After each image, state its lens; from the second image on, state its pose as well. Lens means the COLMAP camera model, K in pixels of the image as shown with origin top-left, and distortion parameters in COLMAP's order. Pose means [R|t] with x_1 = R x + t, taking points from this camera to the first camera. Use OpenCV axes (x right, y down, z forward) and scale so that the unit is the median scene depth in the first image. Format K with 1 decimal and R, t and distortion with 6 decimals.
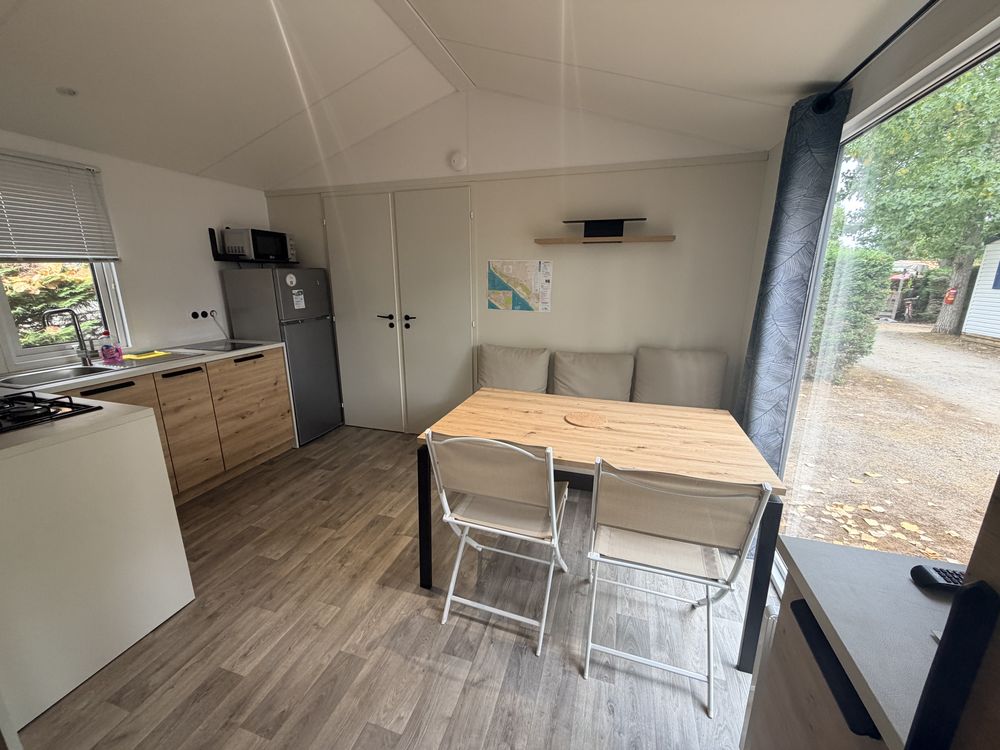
lens RADIAL K [[398.0, 0, 499.3], [0, 398.0, 380.5], [0, 0, 1]] dist [0.000330, -0.000273]
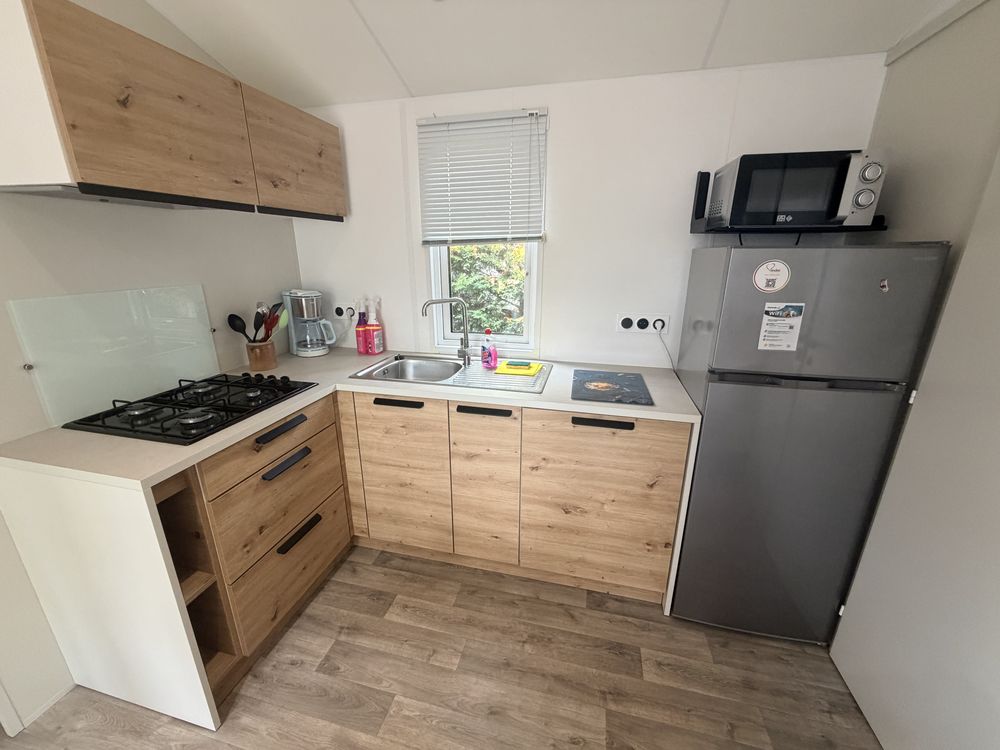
lens RADIAL K [[398.0, 0, 495.6], [0, 398.0, 373.8], [0, 0, 1]] dist [0.000330, -0.000273]
pose [[0.055096, 0.292299, -0.954739, -0.148986], [-0.251213, 0.929491, 0.270072, -0.207430], [0.966362, 0.224963, 0.124641, 0.737684]]
